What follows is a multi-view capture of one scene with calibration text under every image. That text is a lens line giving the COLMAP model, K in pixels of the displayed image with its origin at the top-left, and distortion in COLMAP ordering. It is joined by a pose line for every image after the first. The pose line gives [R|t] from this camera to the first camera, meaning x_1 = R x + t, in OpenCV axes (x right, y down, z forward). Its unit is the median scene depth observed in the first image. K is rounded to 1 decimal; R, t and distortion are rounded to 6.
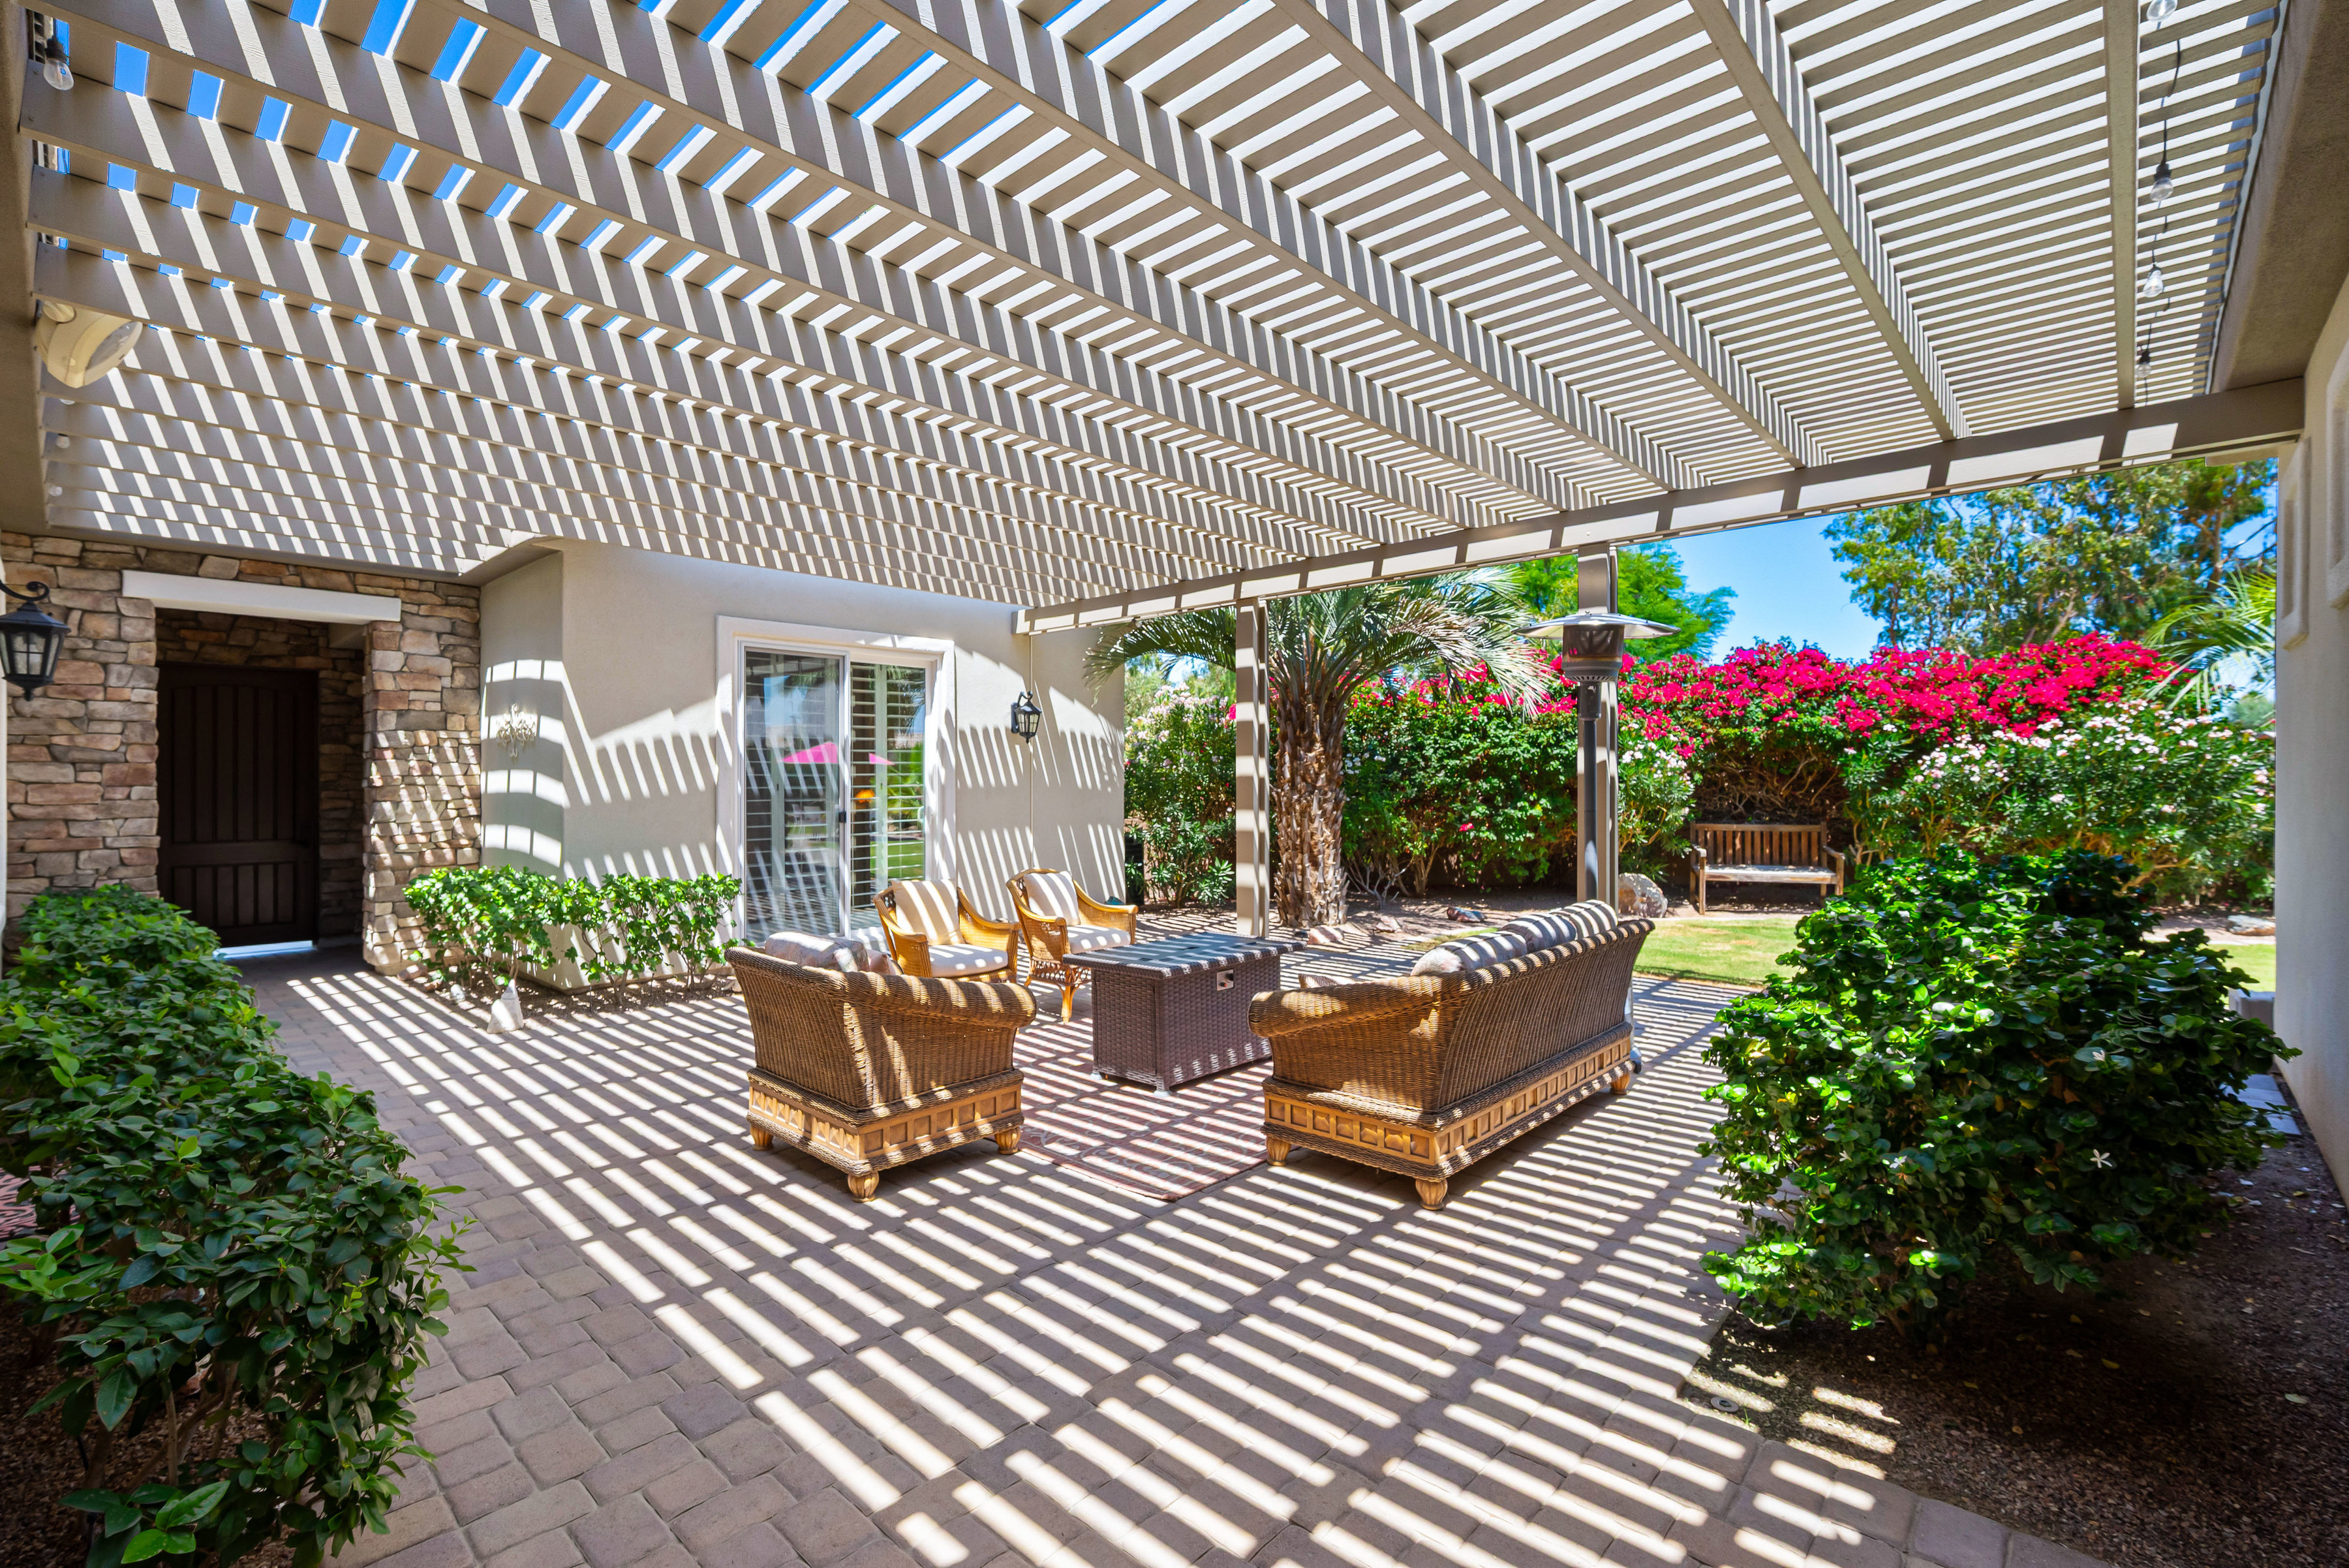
lens RADIAL K [[1033.1, 0, 1173.3], [0, 1033.1, 791.8], [0, 0, 1]] dist [-0.002824, -0.001028]
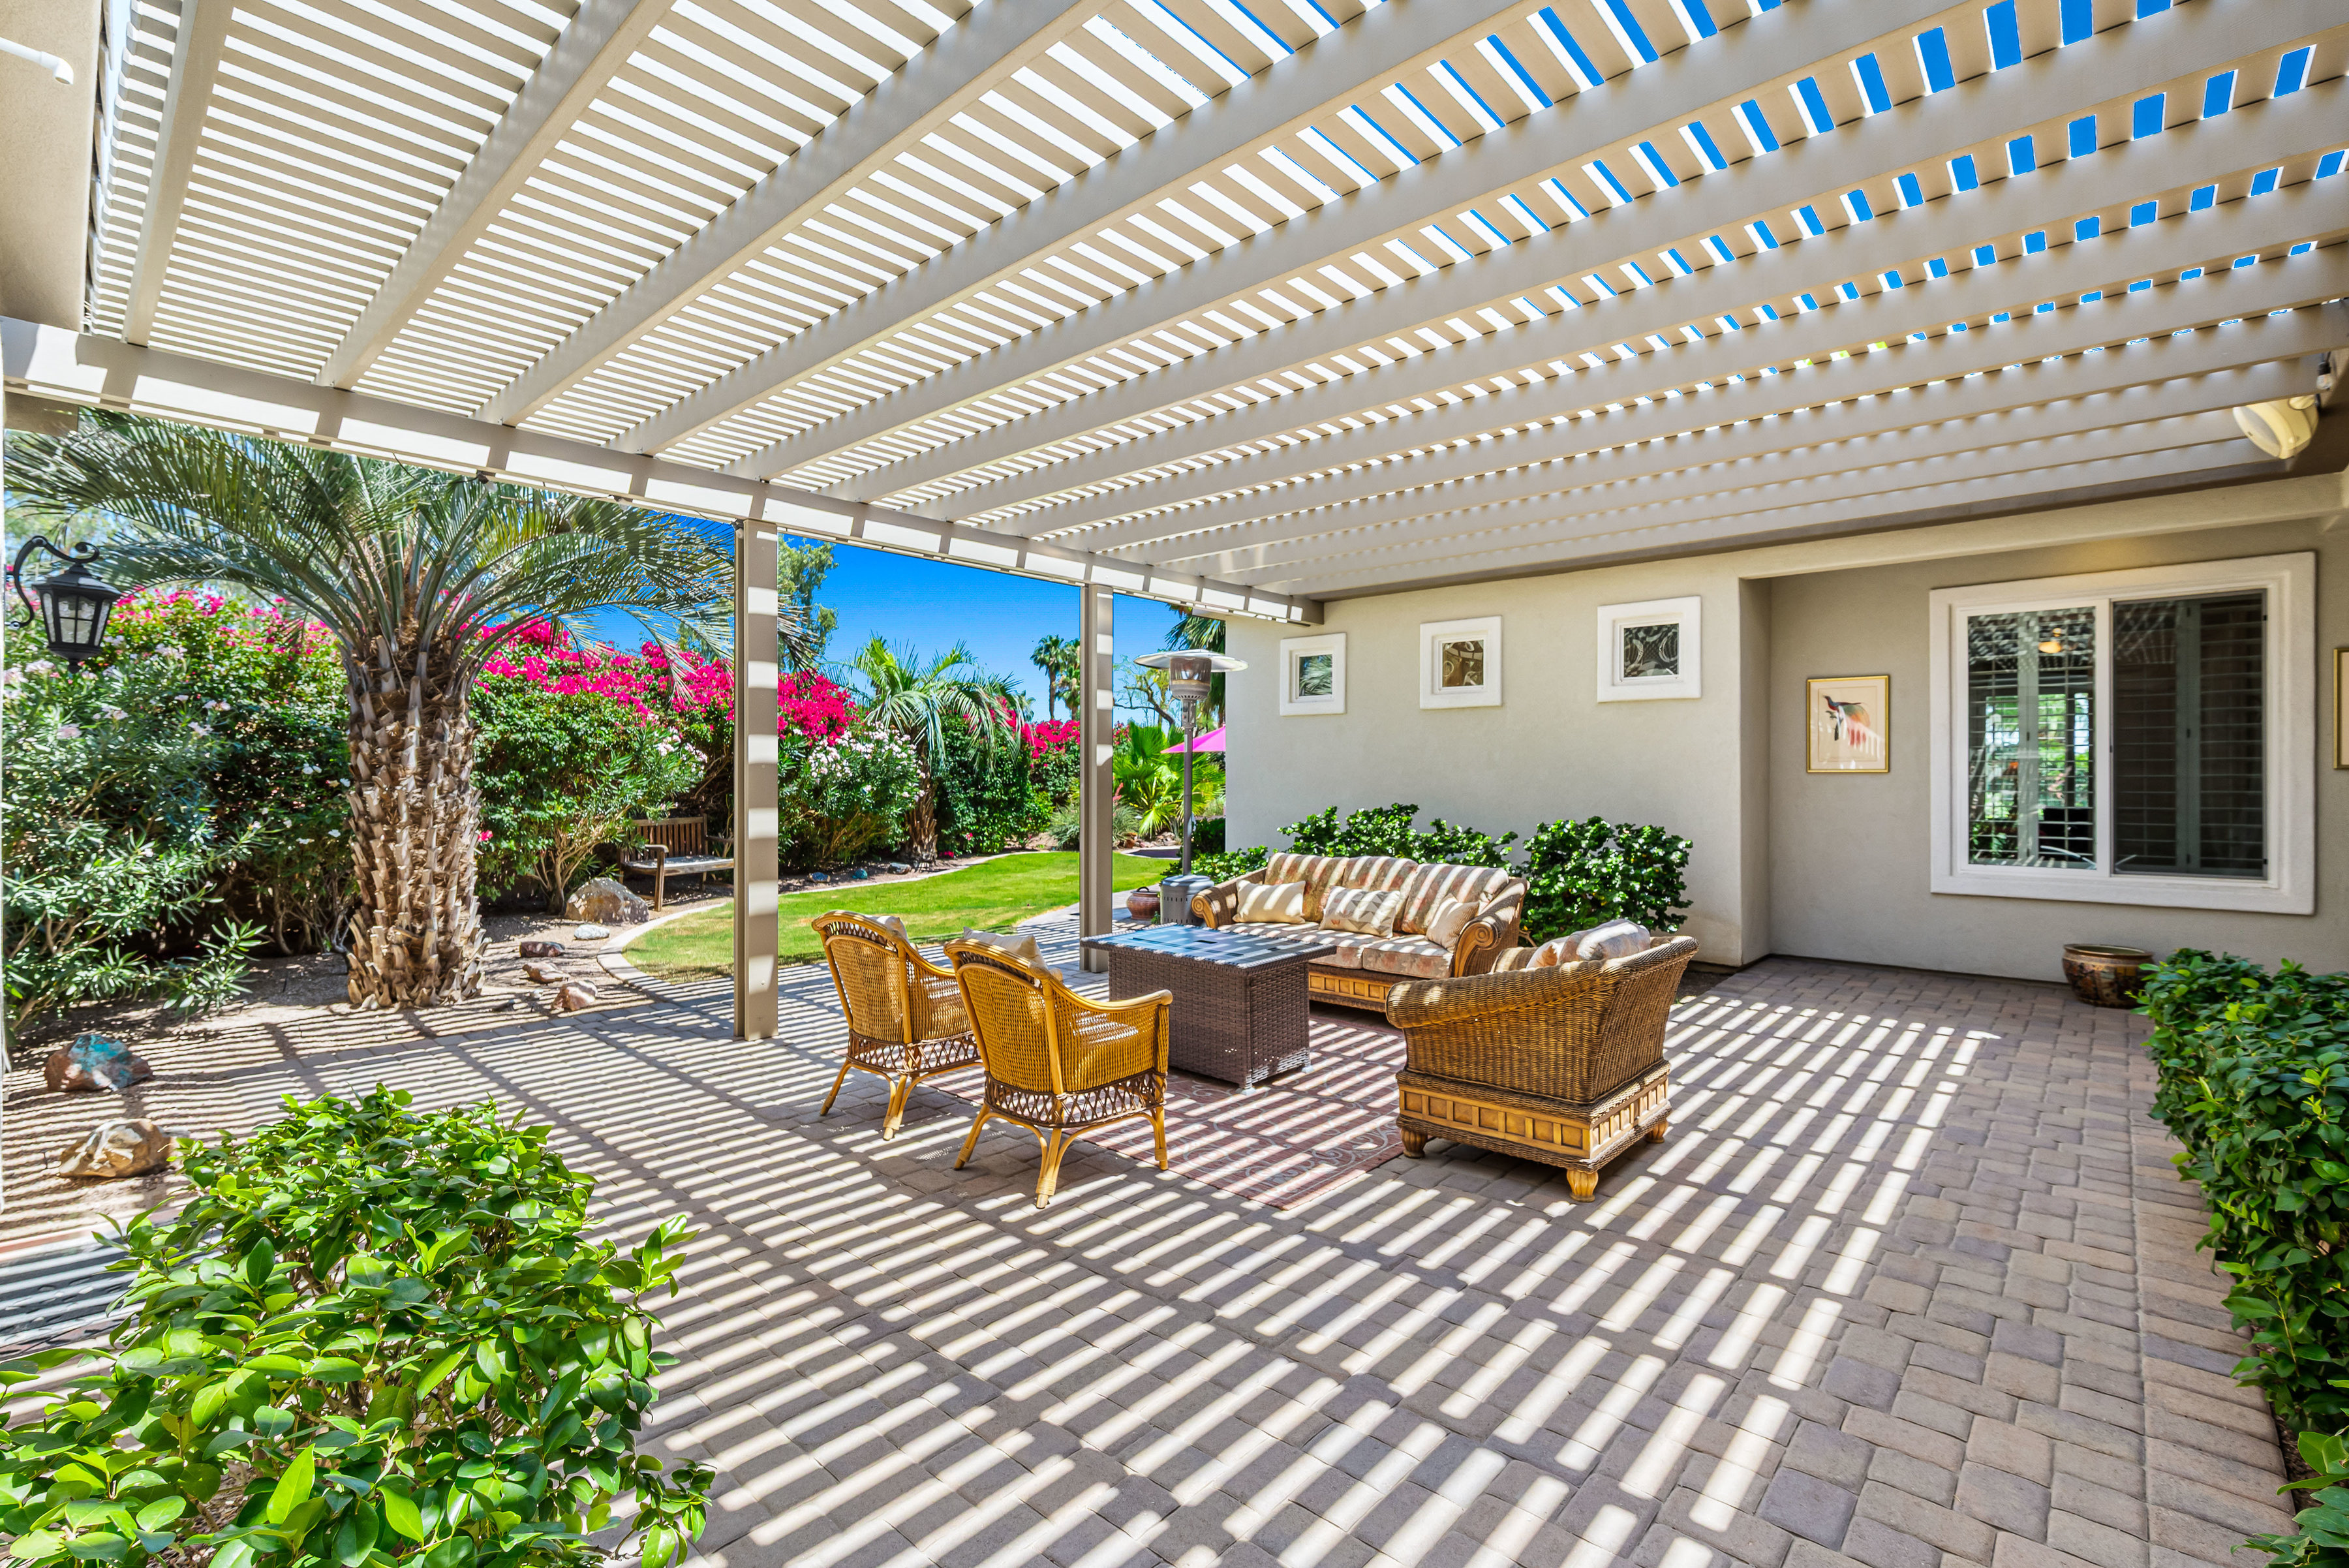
lens RADIAL K [[1033.1, 0, 1178.0], [0, 1033.1, 777.8], [0, 0, 1]] dist [-0.002824, -0.001028]
pose [[-0.012010, 0.002930, 0.999924, -0.517634], [0.011946, 0.999925, -0.002787, 0.000214], [-0.999857, 0.011912, -0.012044, 0.558407]]
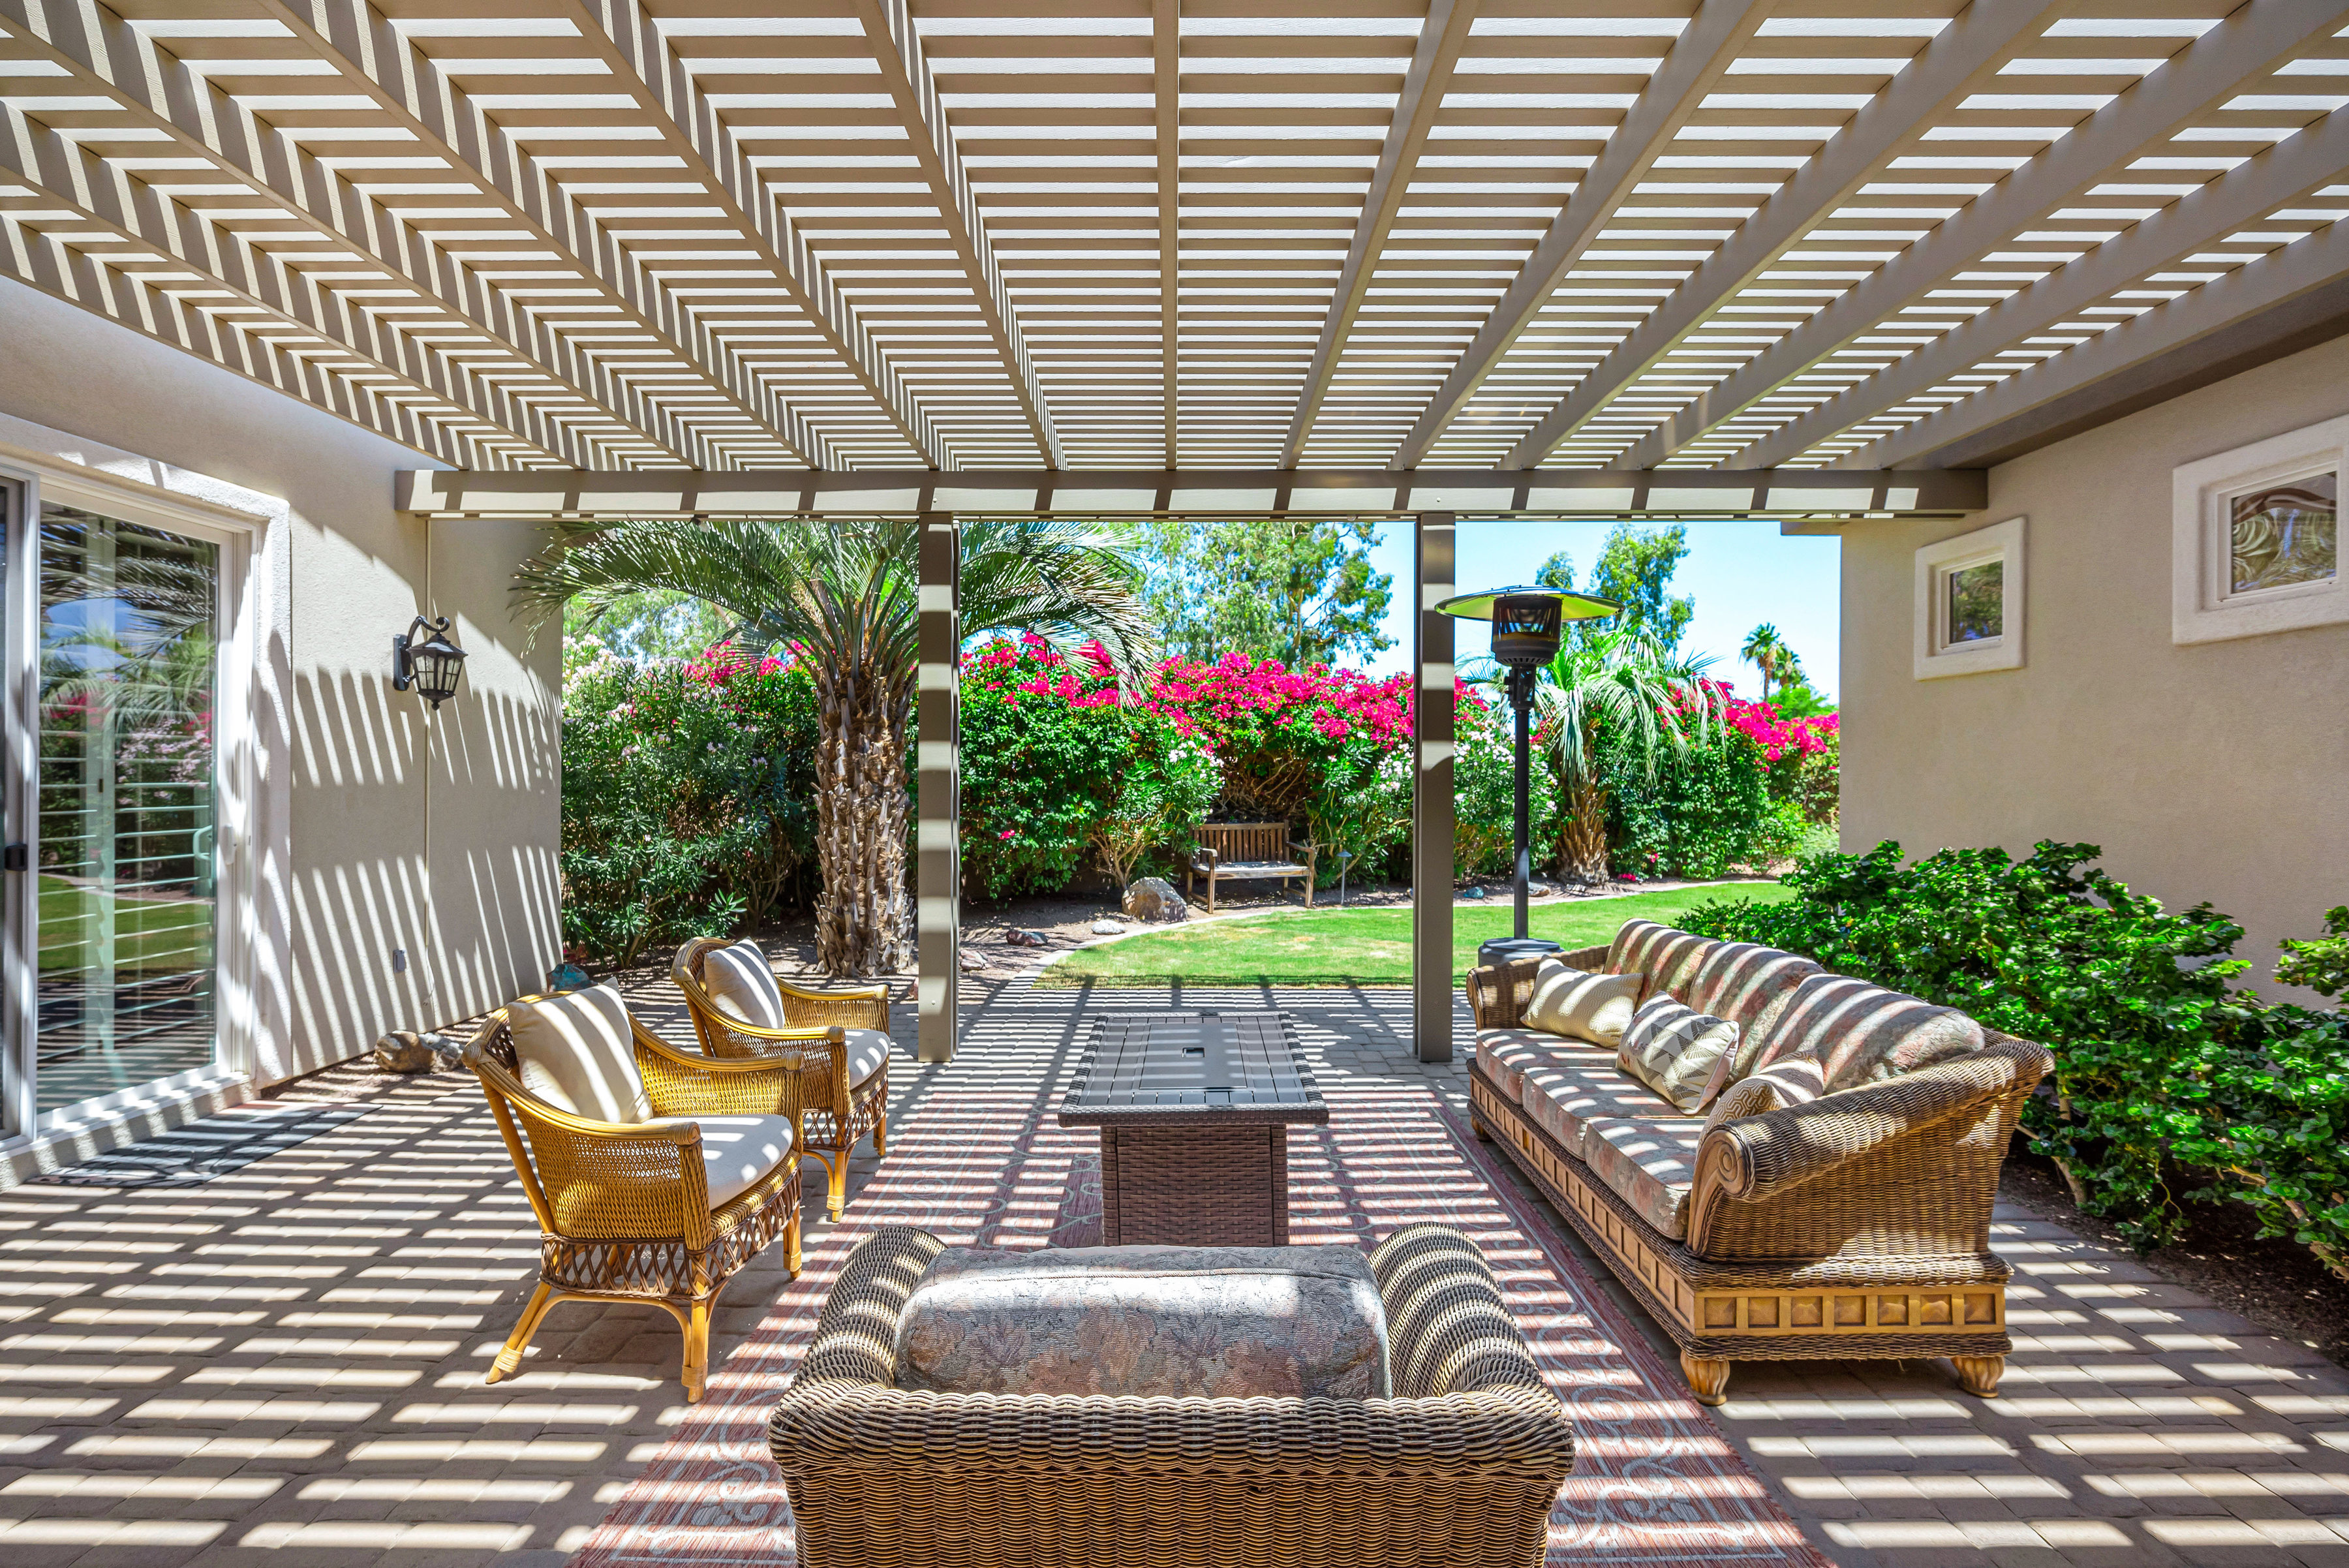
lens RADIAL K [[1033.1, 0, 1174.8], [0, 1033.1, 782.0], [0, 0, 1]] dist [-0.002824, -0.001028]
pose [[0.734654, 0.004655, 0.678426, -0.217202], [0.003470, 0.999938, -0.010618, 0.000374], [-0.678433, 0.010155, 0.734592, 0.303325]]
